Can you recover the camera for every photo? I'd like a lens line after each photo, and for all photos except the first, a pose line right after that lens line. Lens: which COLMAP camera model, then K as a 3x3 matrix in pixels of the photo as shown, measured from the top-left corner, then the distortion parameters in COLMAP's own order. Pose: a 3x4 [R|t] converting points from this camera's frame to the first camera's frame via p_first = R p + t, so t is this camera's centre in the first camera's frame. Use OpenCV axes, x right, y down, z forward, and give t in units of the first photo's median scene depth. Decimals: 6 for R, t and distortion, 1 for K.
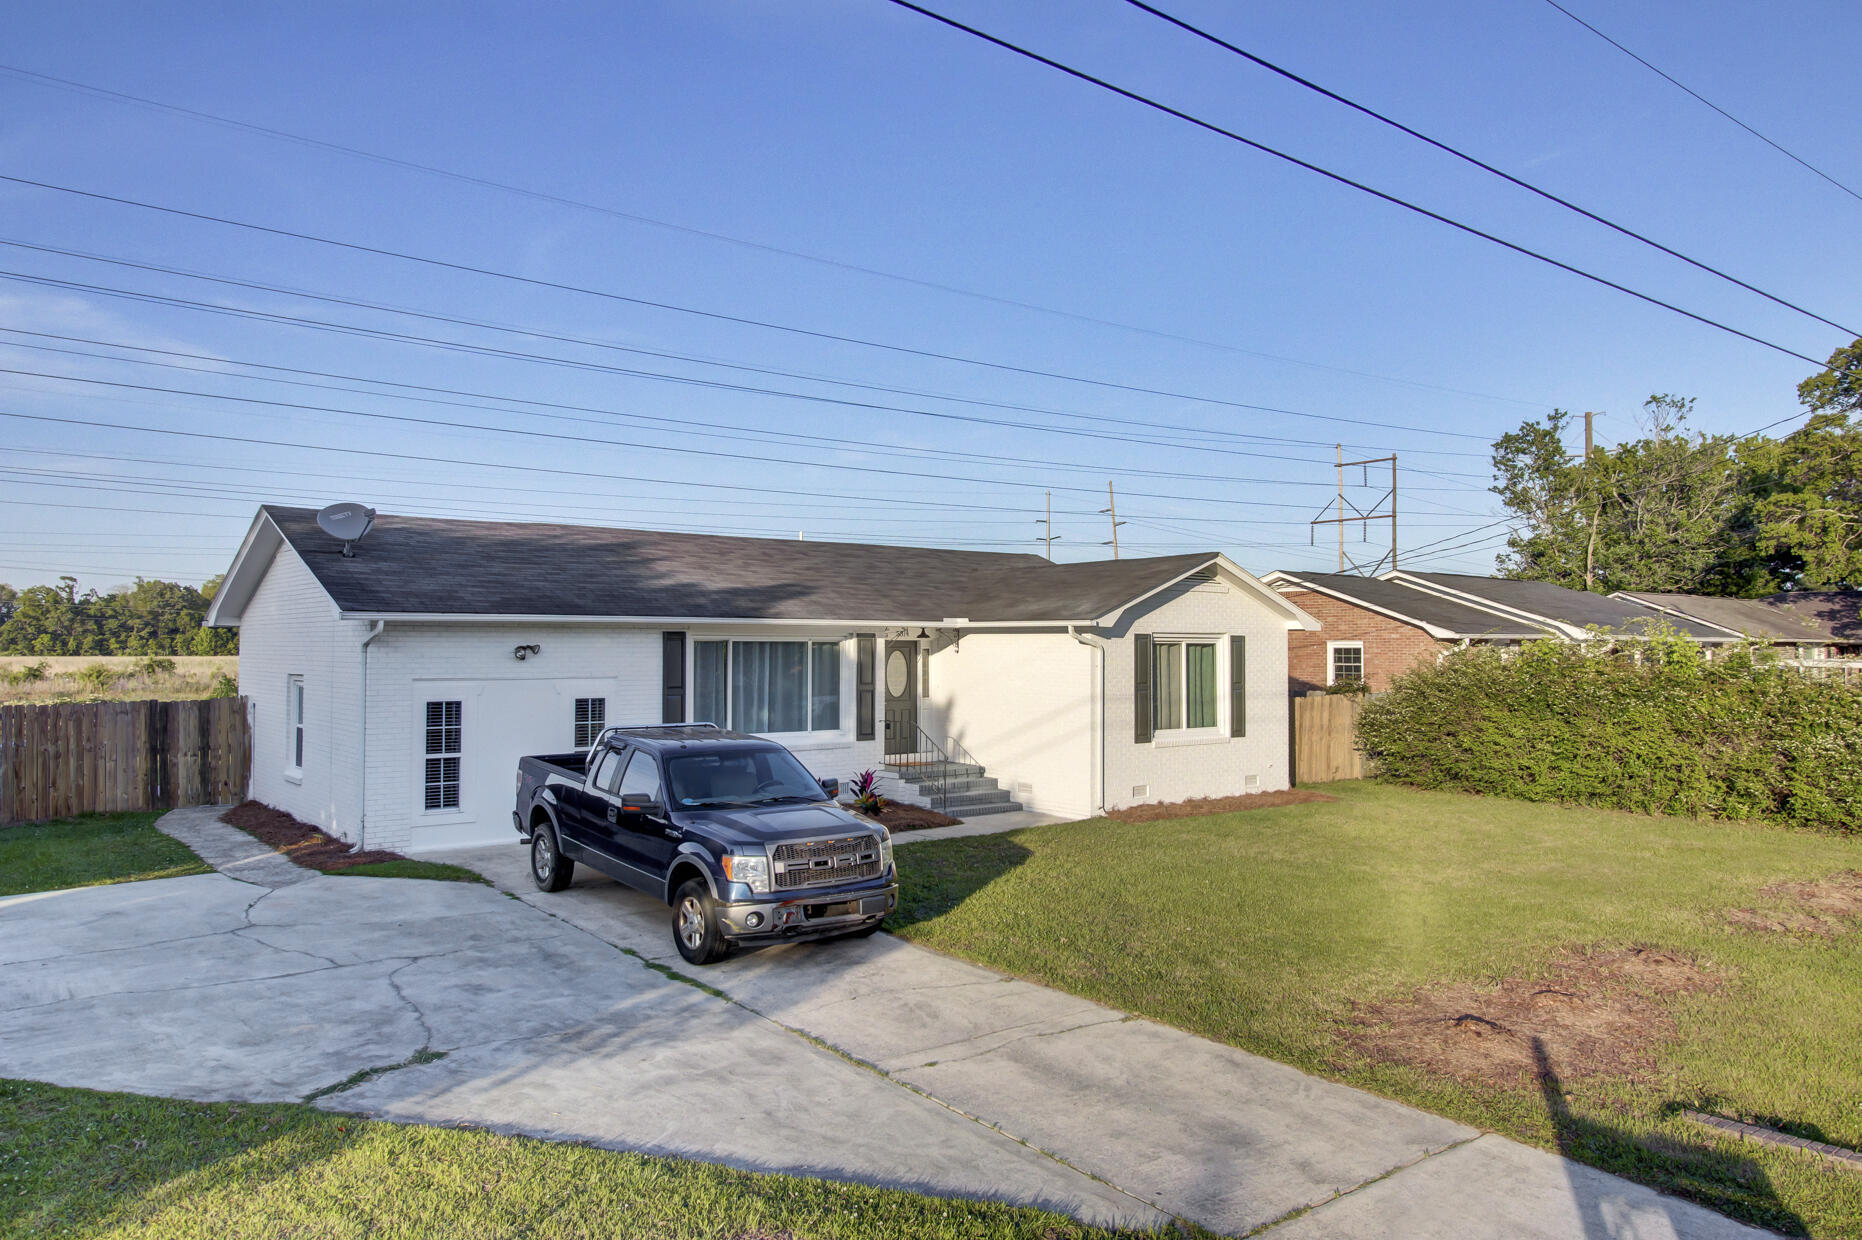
lens RADIAL K [[1278.2, 0, 938.5], [0, 1278.2, 616.3], [0, 0, 1]] dist [-0.005322, -0.002848]
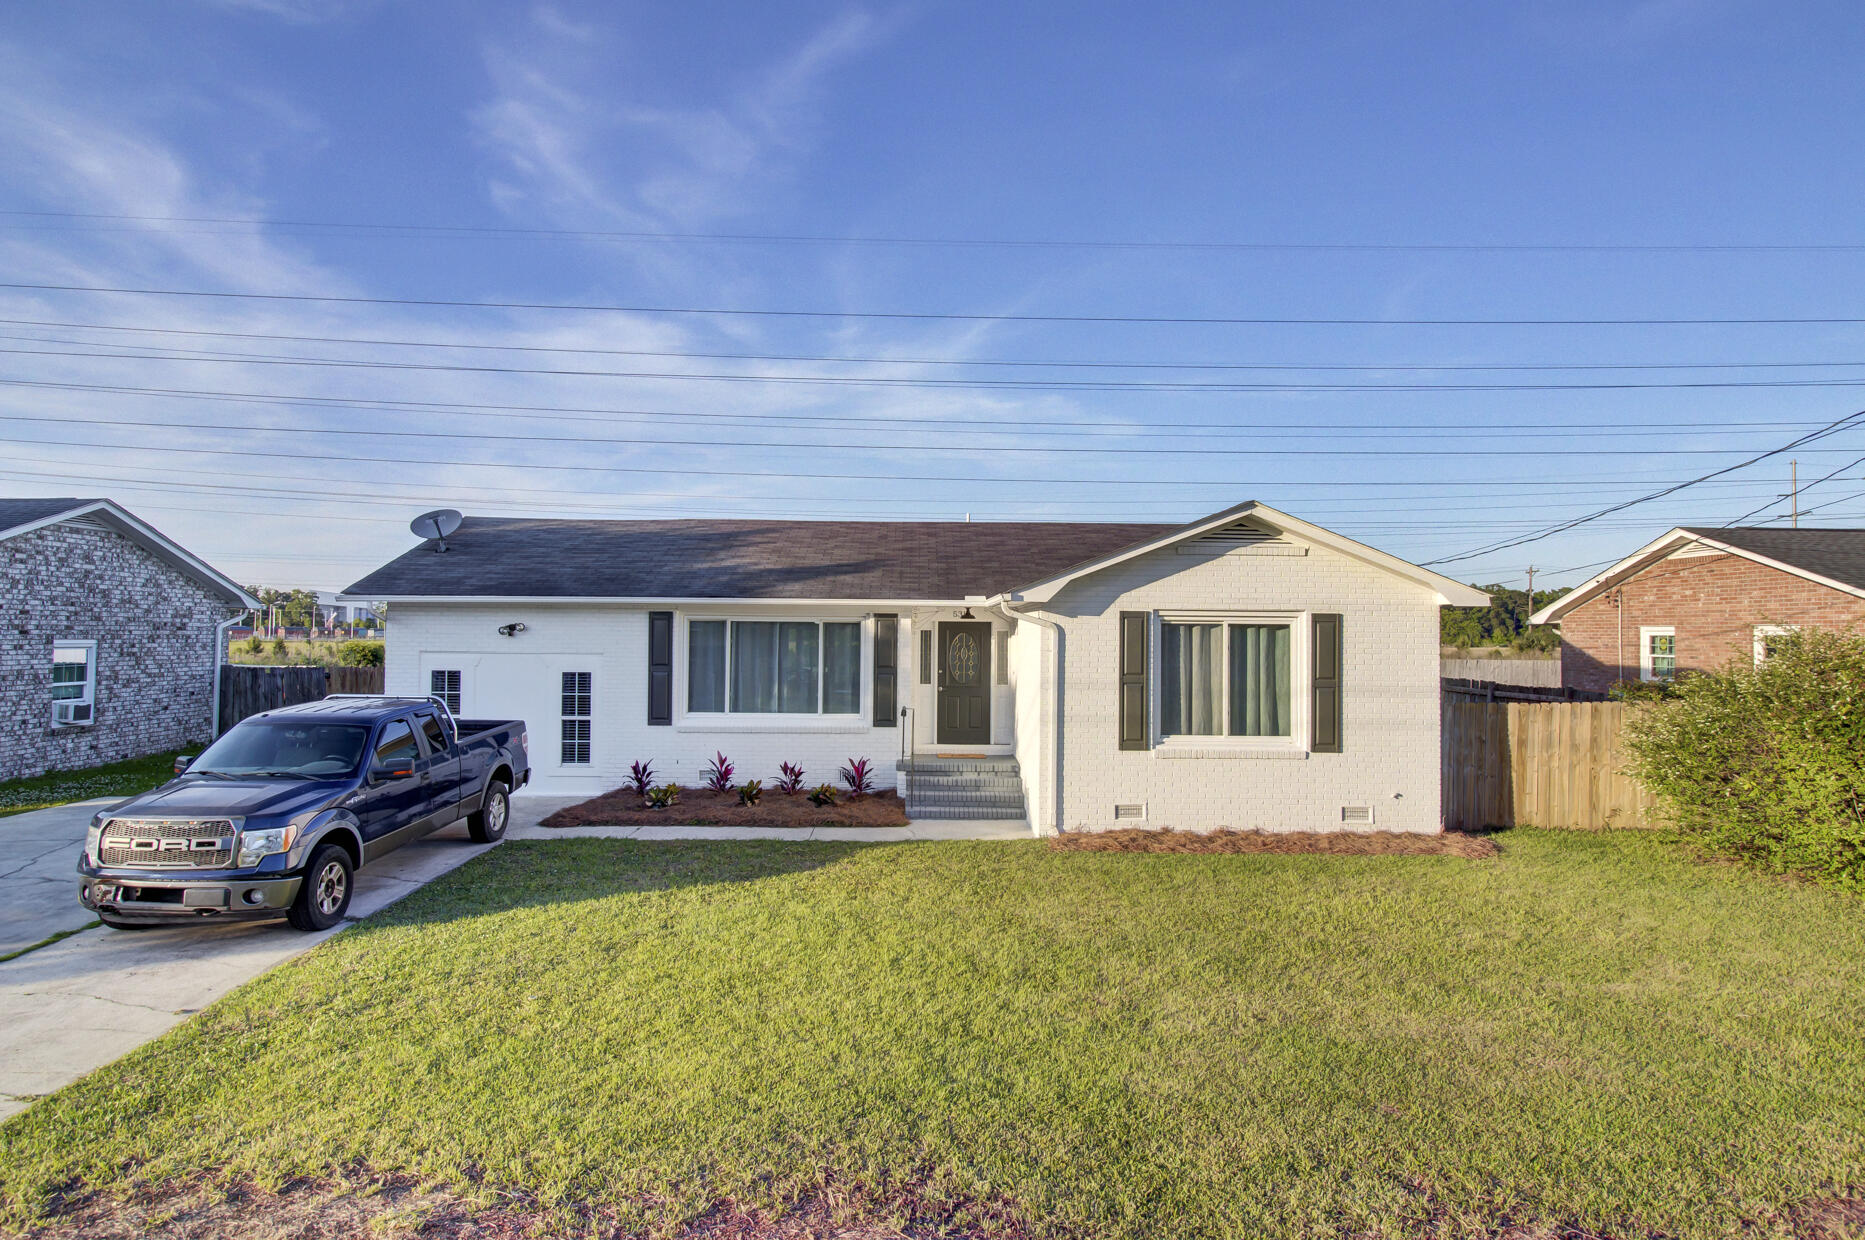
lens RADIAL K [[1071.2, 0, 932.5], [0, 1071.2, 609.9], [0, 0, 1]] dist [-0.003700, 0.002656]
pose [[0.783875, -0.009774, -0.620842, 0.469332], [0.007642, 0.999952, -0.006092, 0.016220], [0.620872, 0.000031, 0.783912, 0.406649]]
